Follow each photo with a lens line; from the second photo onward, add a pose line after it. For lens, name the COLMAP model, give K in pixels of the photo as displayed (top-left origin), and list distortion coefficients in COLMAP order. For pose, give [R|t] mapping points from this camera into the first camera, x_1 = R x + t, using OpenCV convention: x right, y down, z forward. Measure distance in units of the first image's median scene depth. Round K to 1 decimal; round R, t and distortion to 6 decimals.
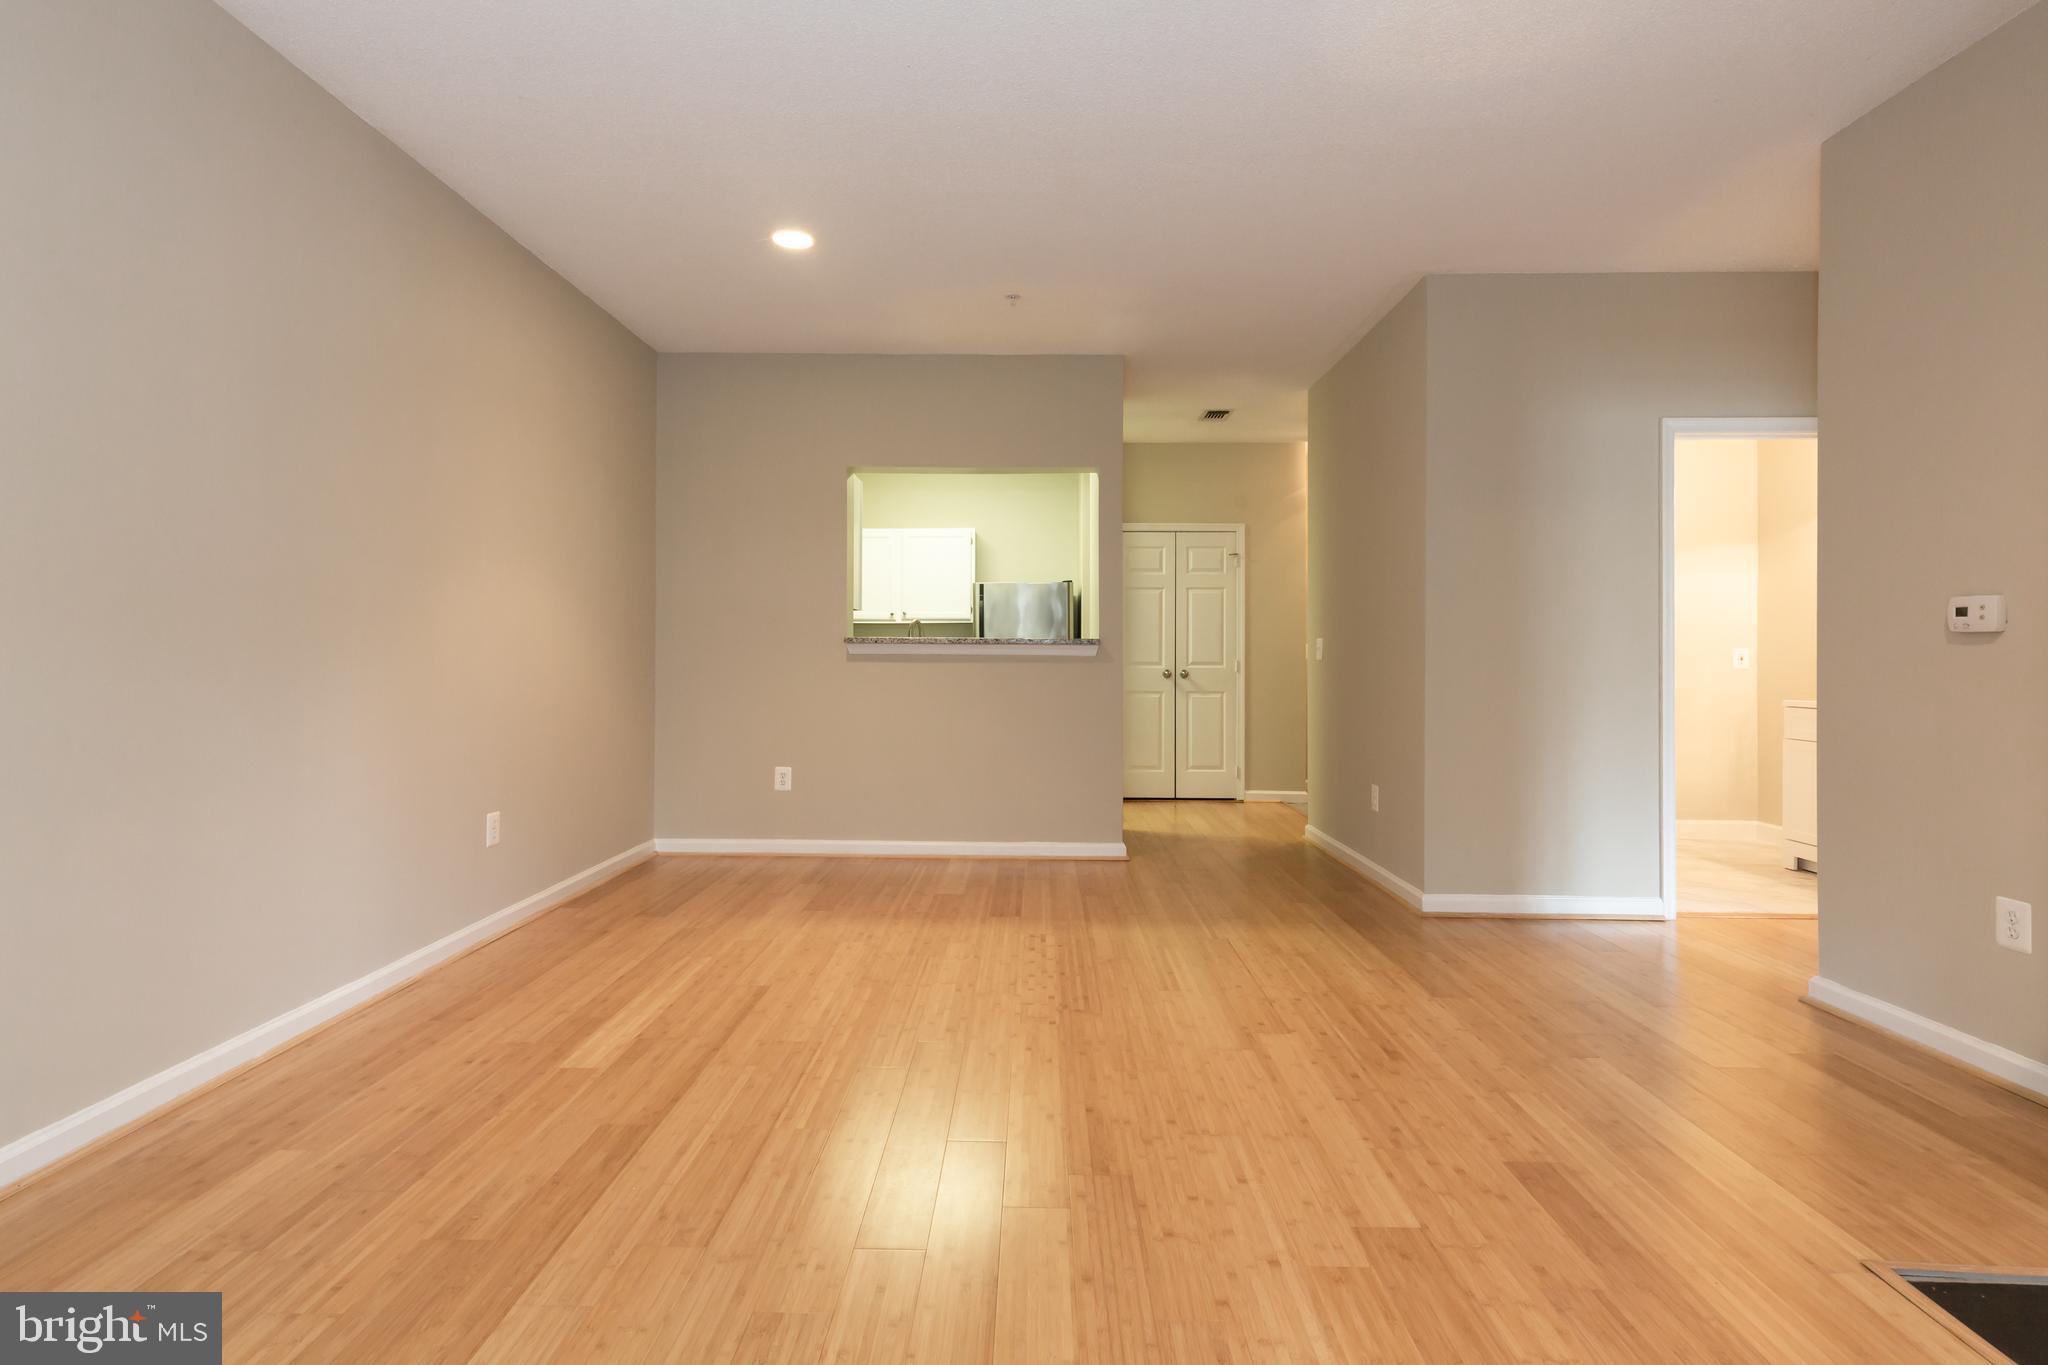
lens RADIAL K [[991.2, 0, 1012.2], [0, 991.2, 649.3], [0, 0, 1]] dist [0.004766, 0.000522]
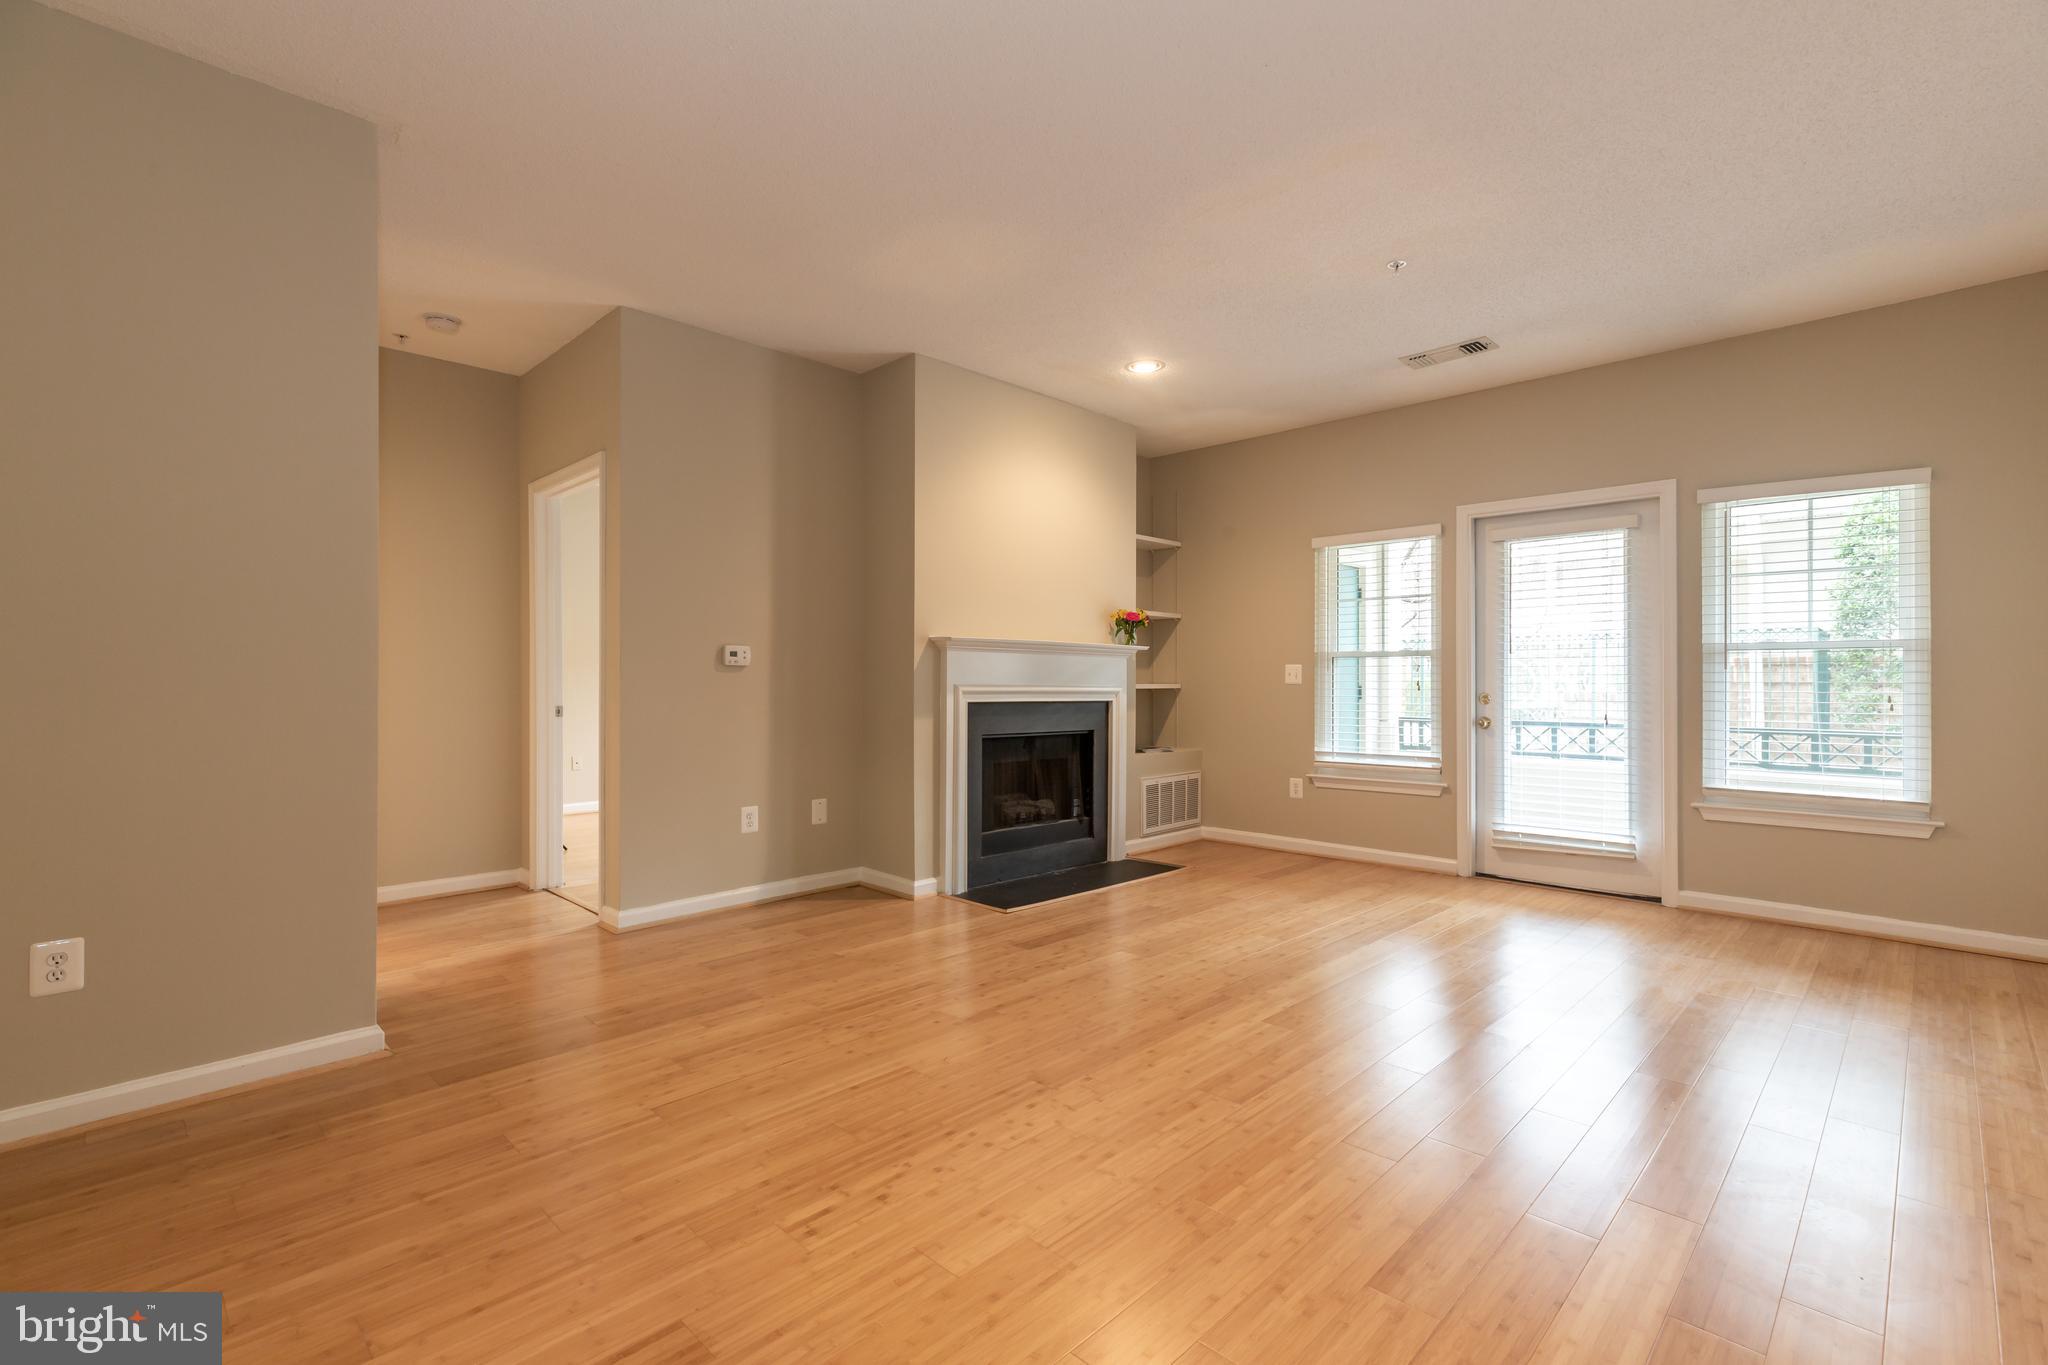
lens RADIAL K [[925.8, 0, 1022.4], [0, 925.8, 678.6], [0, 0, 1]] dist [0.004422, 0.000552]
pose [[-0.730329, -0.005038, 0.683077, -0.550288], [-0.008148, 0.999966, -0.001337, 0.004331], [-0.683047, -0.006542, -0.730346, 1.826649]]
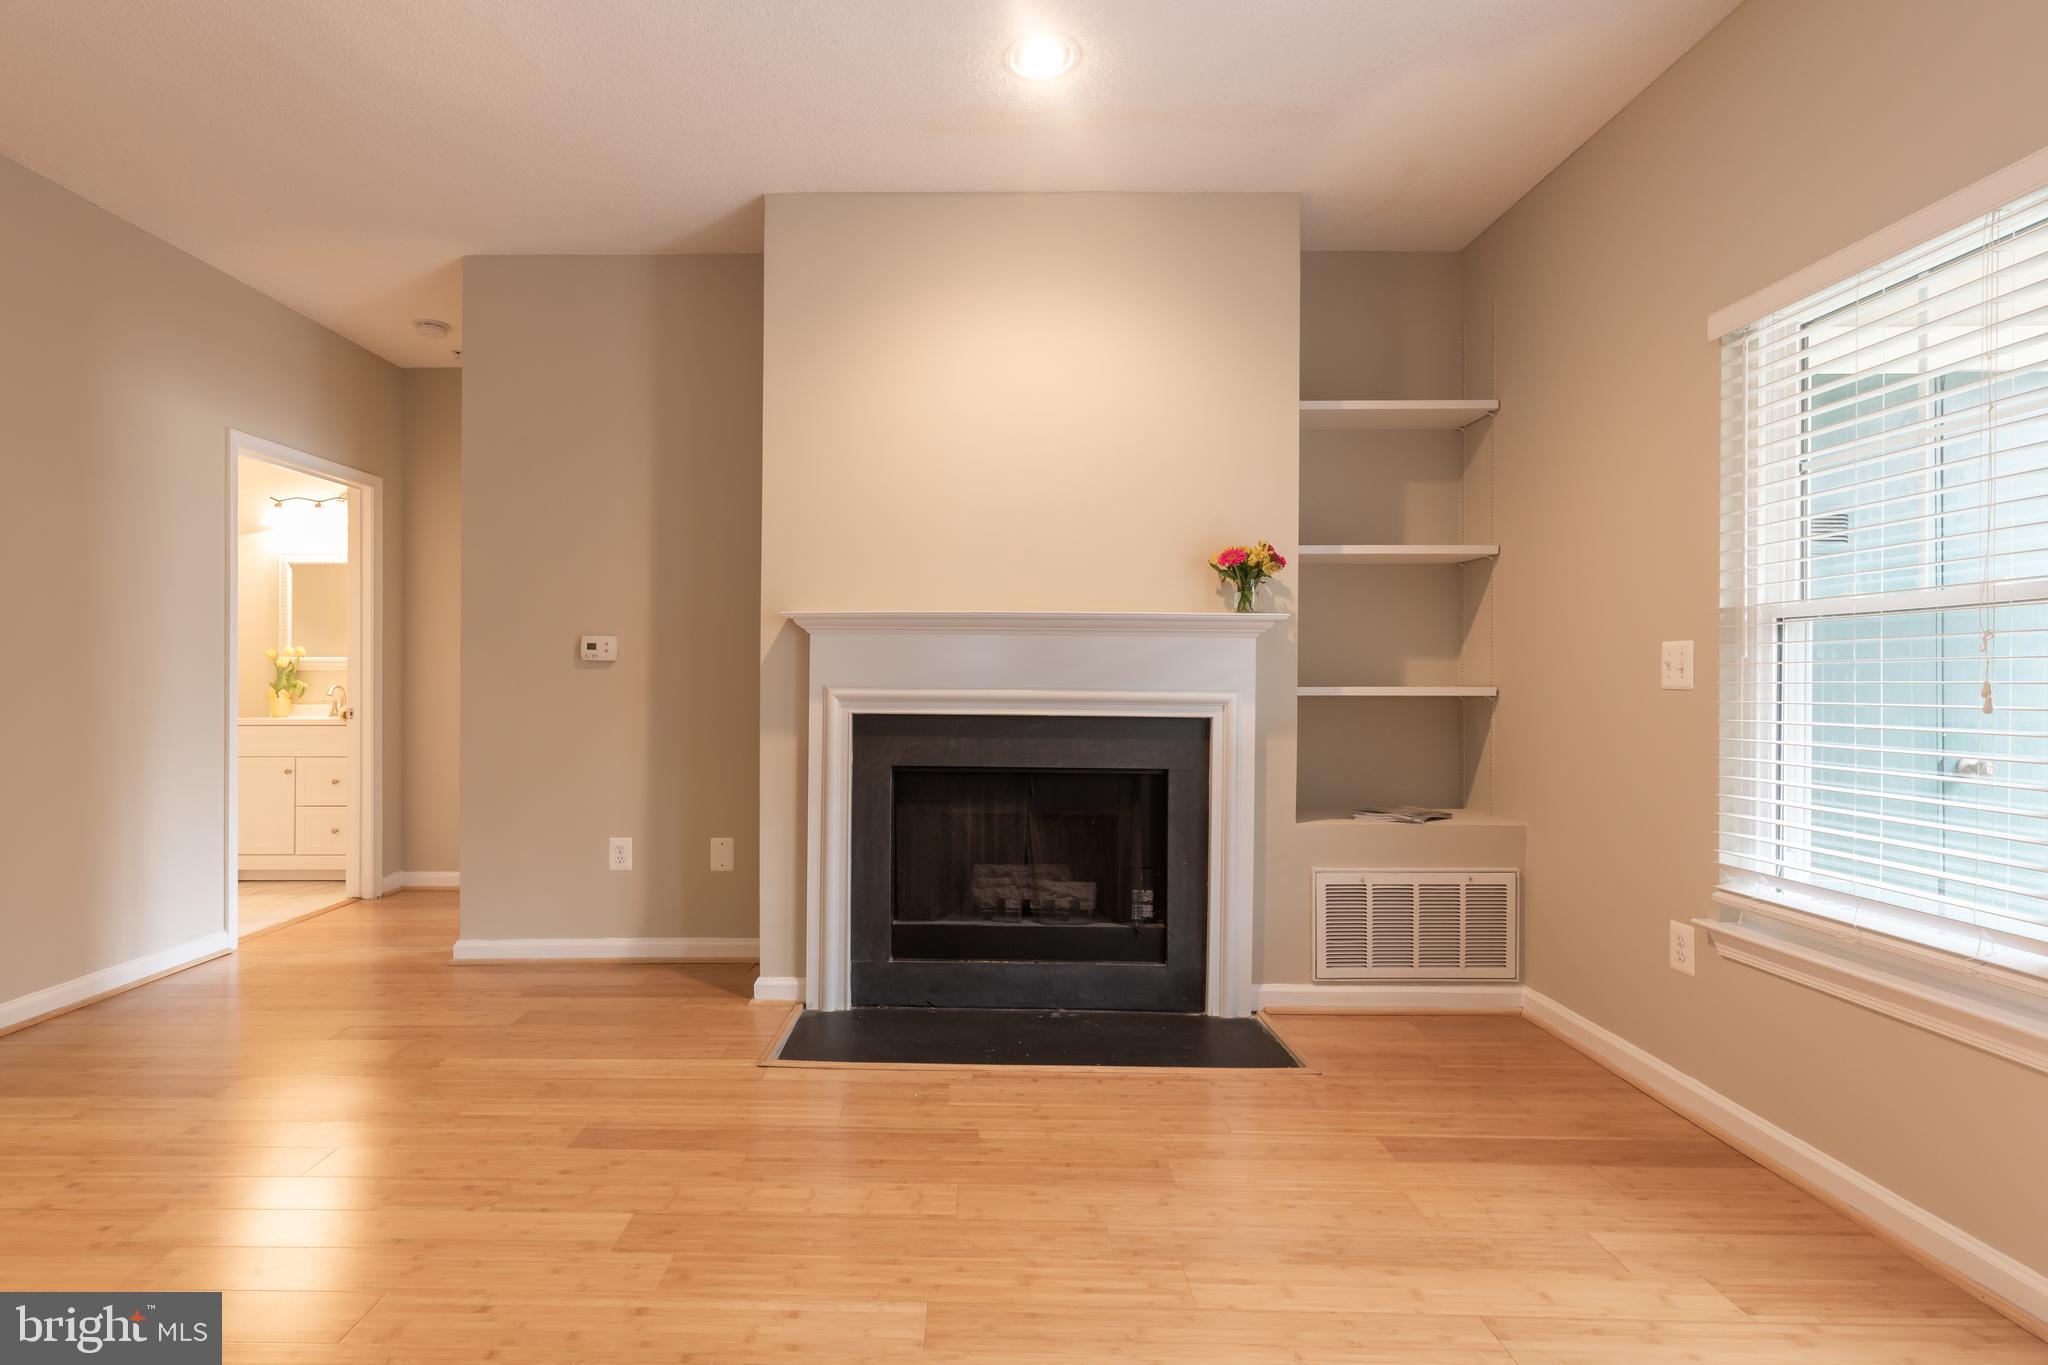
lens RADIAL K [[974.6, 0, 964.6], [0, 974.6, 675.0], [0, 0, 1]] dist [0.004925, 0.000166]
pose [[-0.004798, -0.003670, 0.999982, -0.453556], [-0.005238, 0.999980, 0.003645, -0.004213], [-0.999975, -0.005220, -0.004818, 0.458220]]
